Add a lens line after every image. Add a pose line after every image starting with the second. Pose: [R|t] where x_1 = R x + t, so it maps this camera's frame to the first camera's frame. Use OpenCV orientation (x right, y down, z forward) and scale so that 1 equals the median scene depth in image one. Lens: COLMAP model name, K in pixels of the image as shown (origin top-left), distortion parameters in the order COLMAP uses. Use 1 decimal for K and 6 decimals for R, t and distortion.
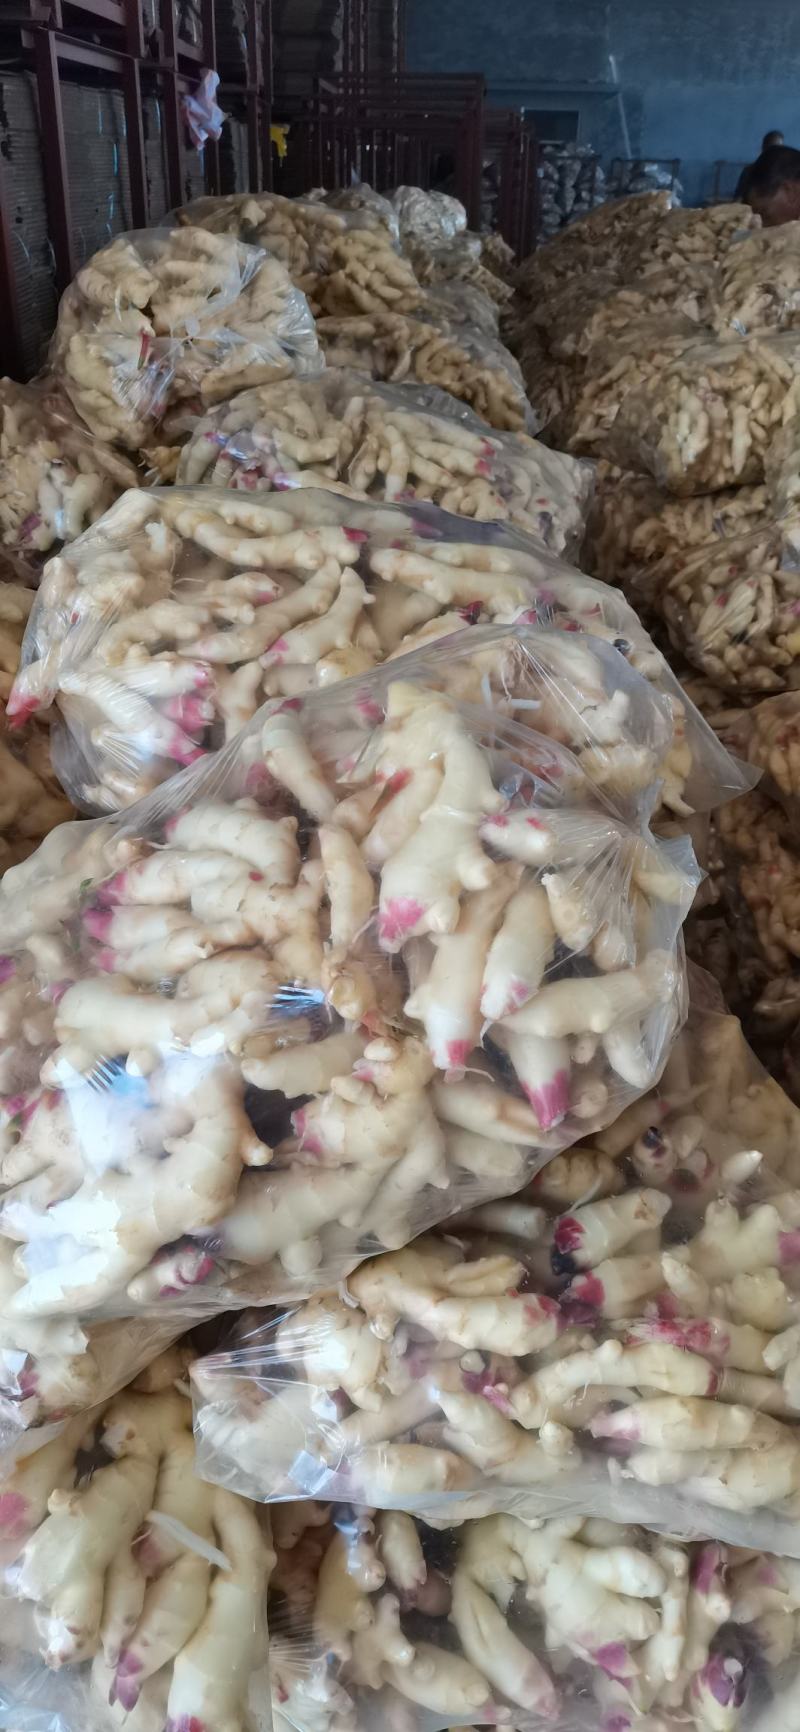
lens RADIAL K [[1293.7, 0, 400.5], [0, 1293.7, 867.1], [0, 0, 1]] dist [0.028892, 0.002211]
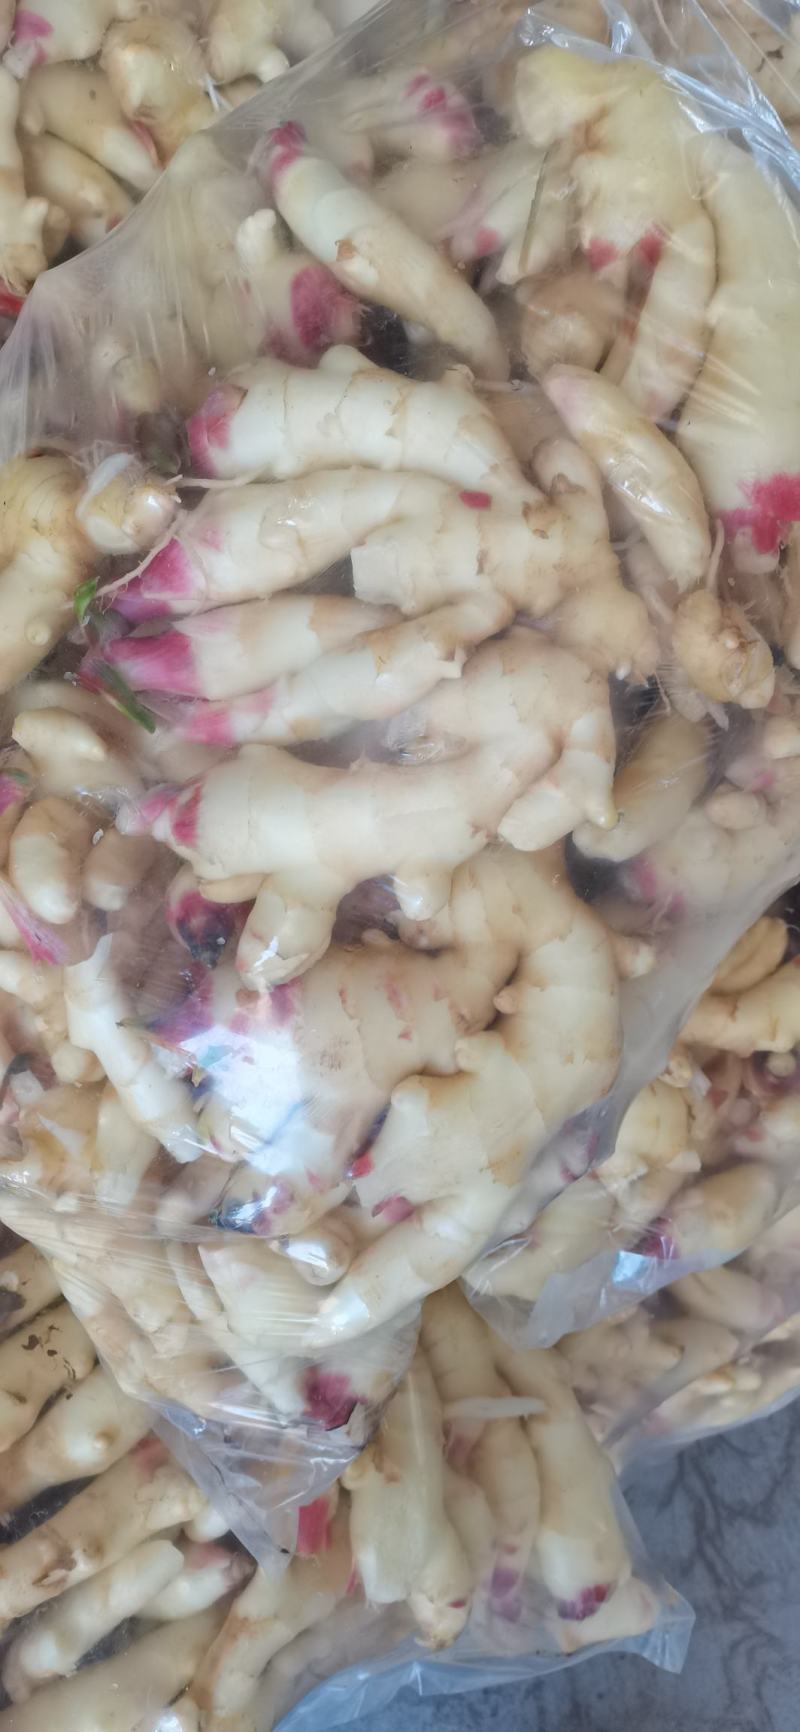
lens RADIAL K [[1293.7, 0, 399.2], [0, 1293.7, 866.7], [0, 0, 1]] dist [0.028892, 0.002211]
pose [[0.866881, -0.352653, 0.352354, -0.383235], [0.188524, 0.886225, 0.423159, -0.091751], [-0.461493, -0.300401, 0.834735, 0.521108]]
